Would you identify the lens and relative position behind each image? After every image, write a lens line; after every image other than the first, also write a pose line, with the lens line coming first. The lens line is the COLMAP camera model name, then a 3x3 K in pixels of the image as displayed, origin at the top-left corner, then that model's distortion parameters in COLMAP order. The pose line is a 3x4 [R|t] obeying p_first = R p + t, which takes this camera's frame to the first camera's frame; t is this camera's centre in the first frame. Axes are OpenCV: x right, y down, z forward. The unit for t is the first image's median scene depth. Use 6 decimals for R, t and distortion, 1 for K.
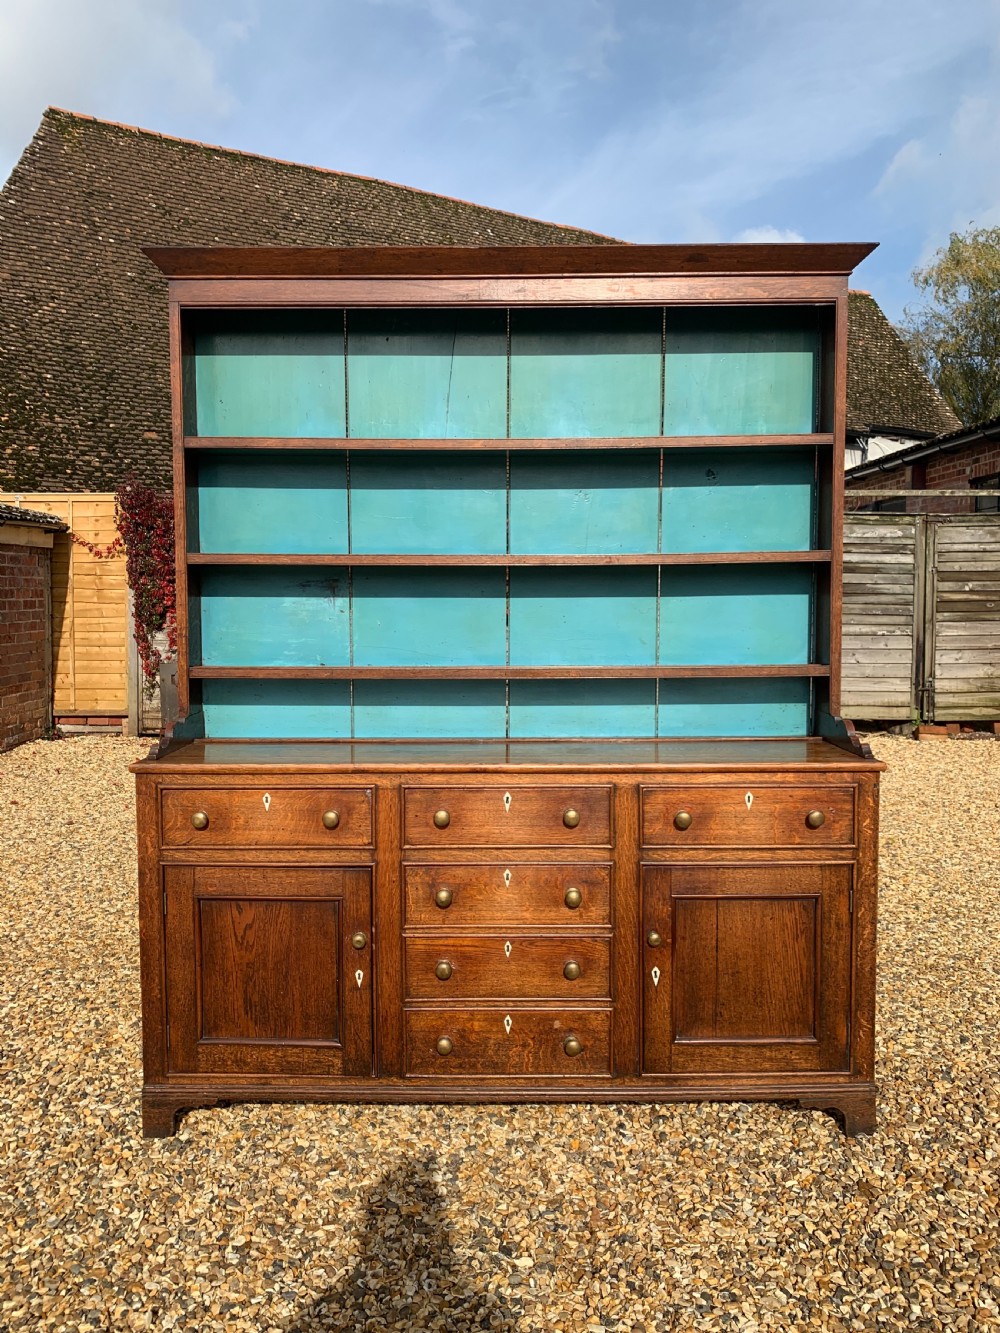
lens RADIAL K [[1011.7, 0, 502.6], [0, 1011.7, 658.4], [0, 0, 1]] dist [0.015832, -0.010344]
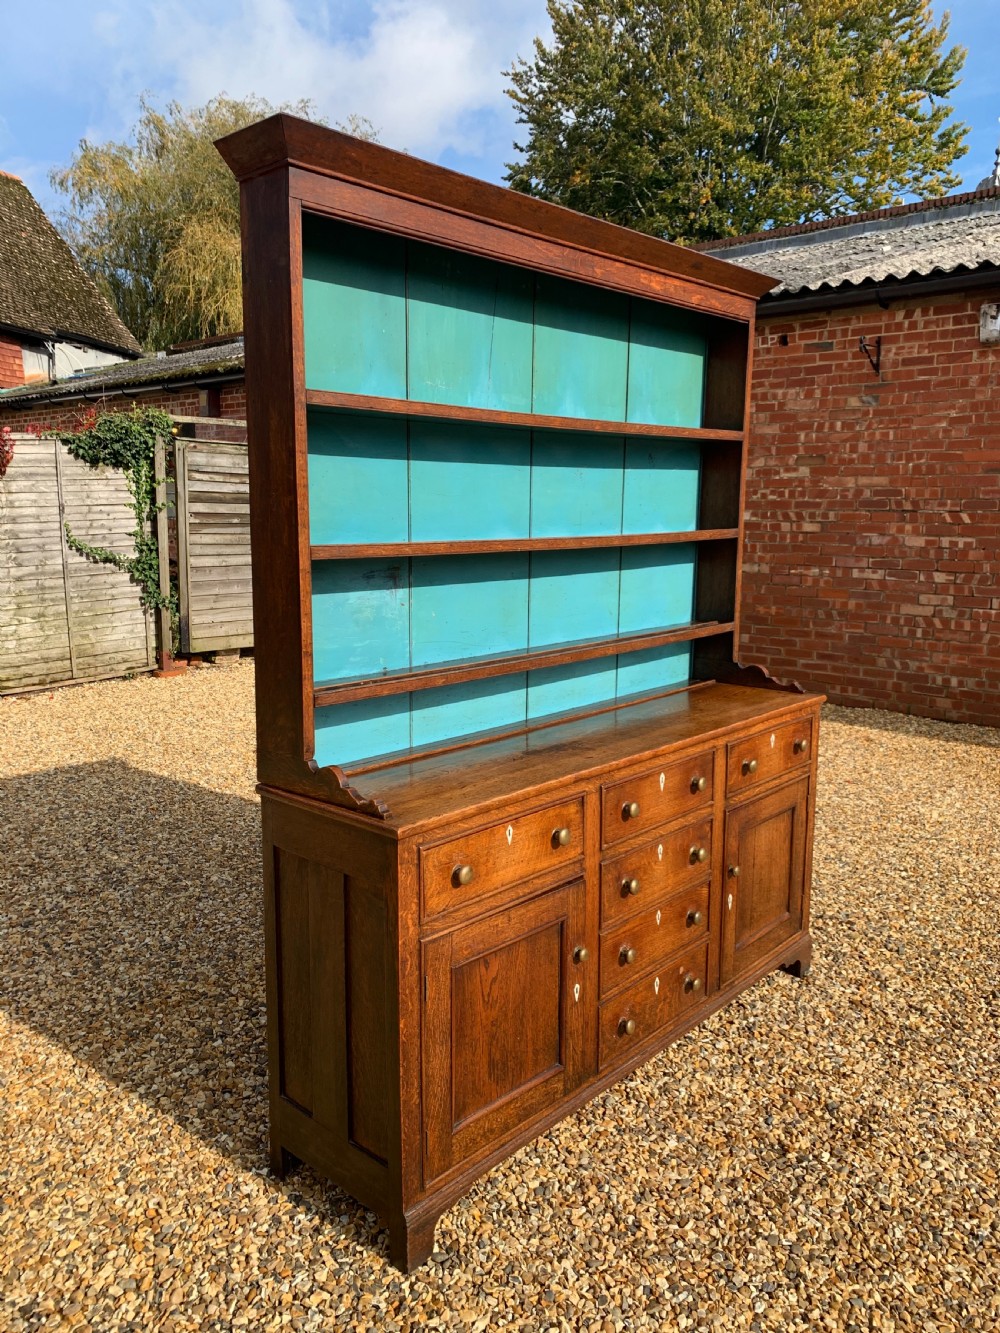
lens RADIAL K [[1011.7, 0, 497.0], [0, 1011.7, 655.6], [0, 0, 1]] dist [0.015832, -0.010344]
pose [[0.669939, -0.108174, 0.734493, -0.855923], [0.042340, 0.993285, 0.107669, -0.106582], [-0.741208, -0.041033, 0.670020, 0.423708]]
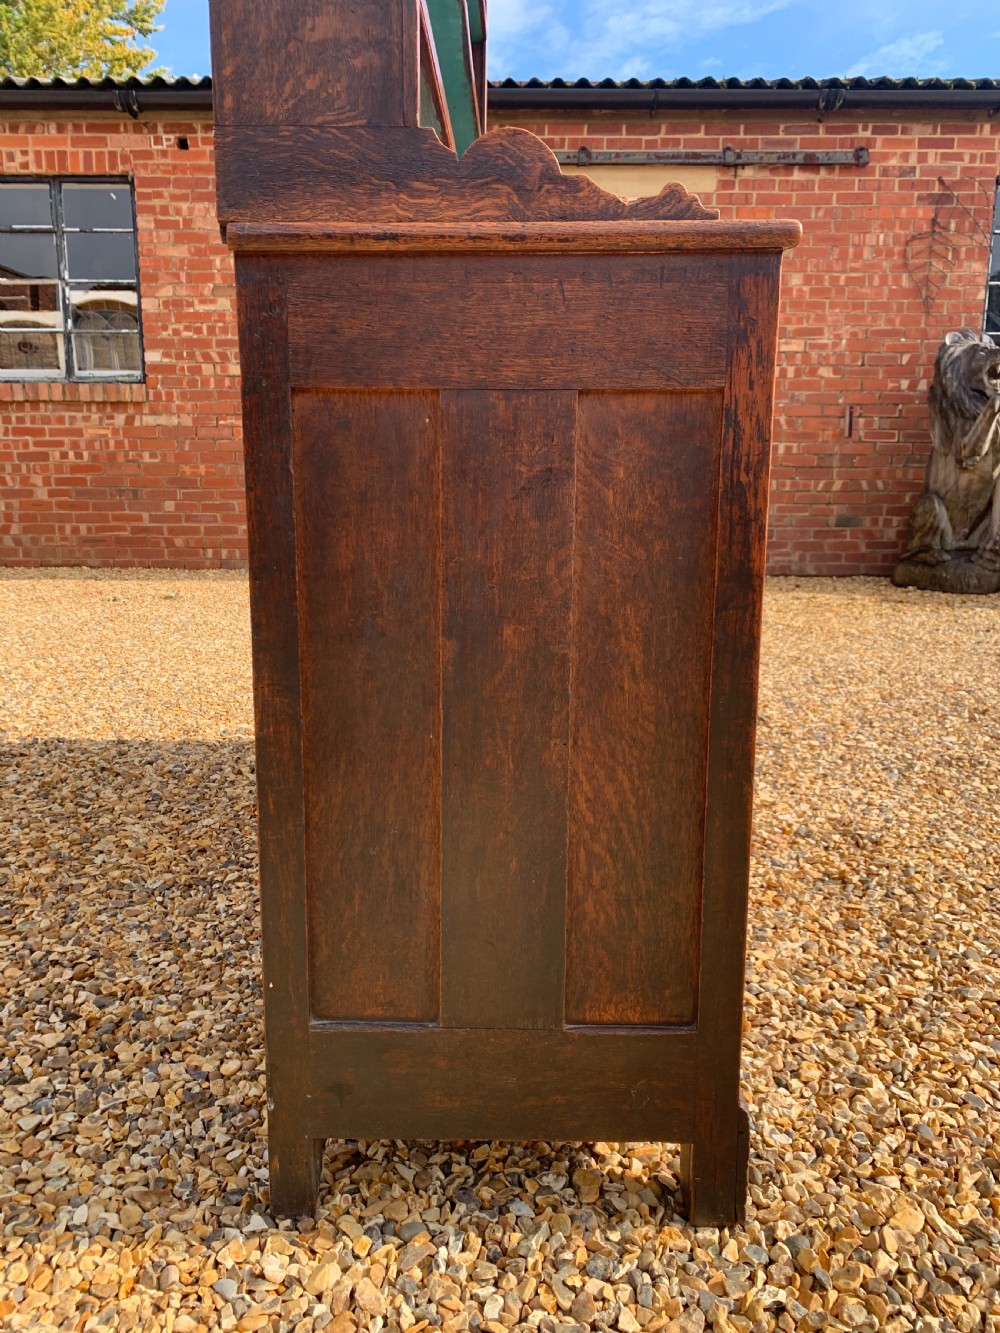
lens RADIAL K [[1011.7, 0, 495.6], [0, 1011.7, 654.8], [0, 0, 1]] dist [0.015832, -0.010344]
pose [[0.008590, -0.175162, 0.984502, -0.700404], [0.059353, 0.982892, 0.174358, 0.183335], [-0.998200, 0.056935, 0.018840, 1.081726]]
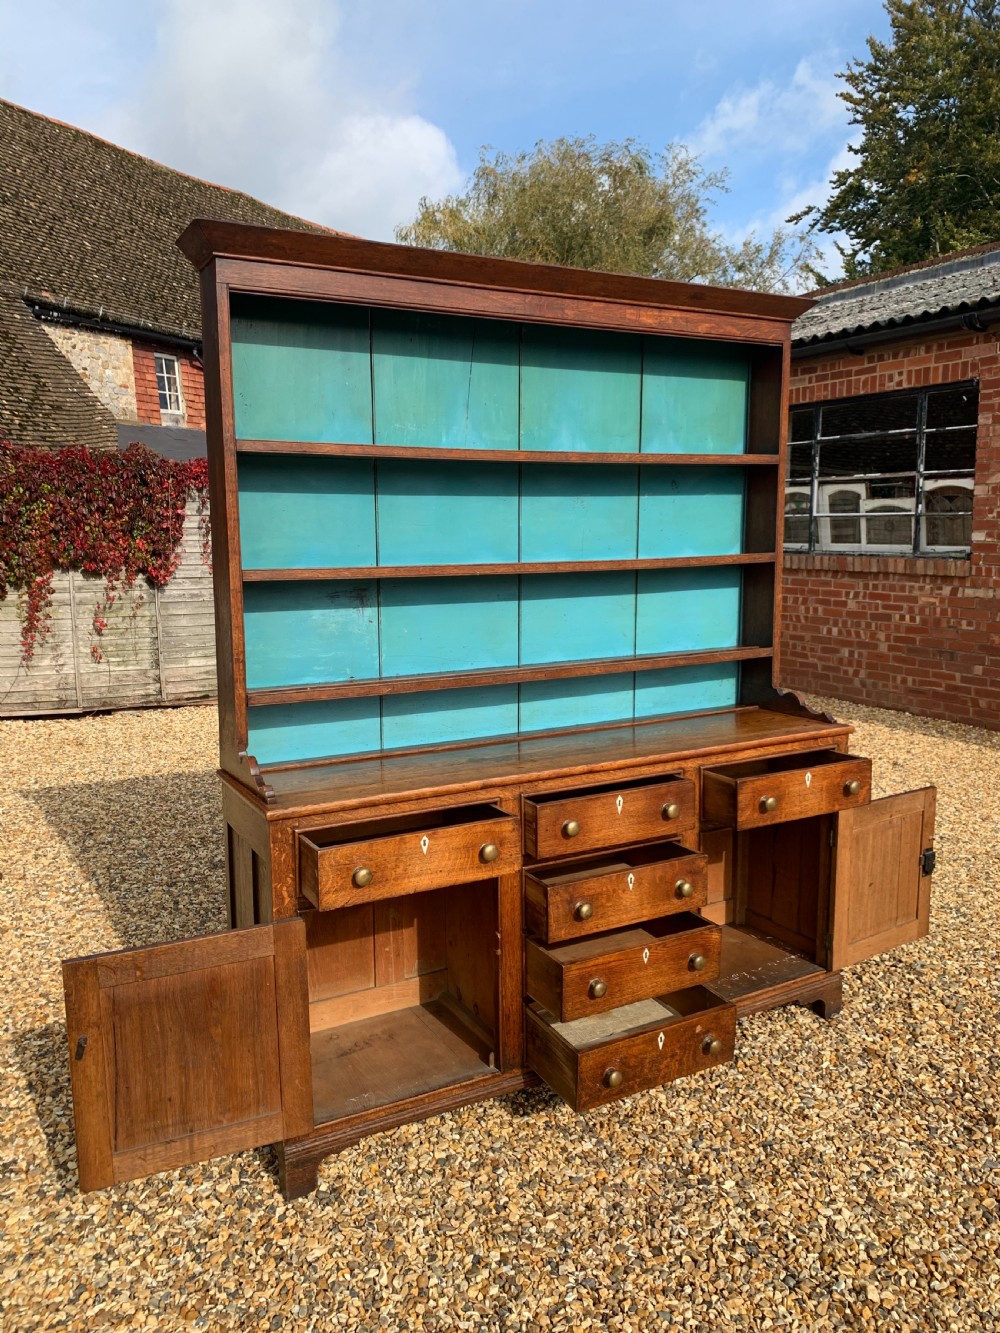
lens RADIAL K [[1011.7, 0, 497.4], [0, 1011.7, 660.7], [0, 0, 1]] dist [0.015832, -0.010344]
pose [[0.872434, -0.071009, 0.483546, -0.606056], [0.037774, 0.996226, 0.078143, -0.092859], [-0.487270, -0.049909, 0.871824, 0.112187]]
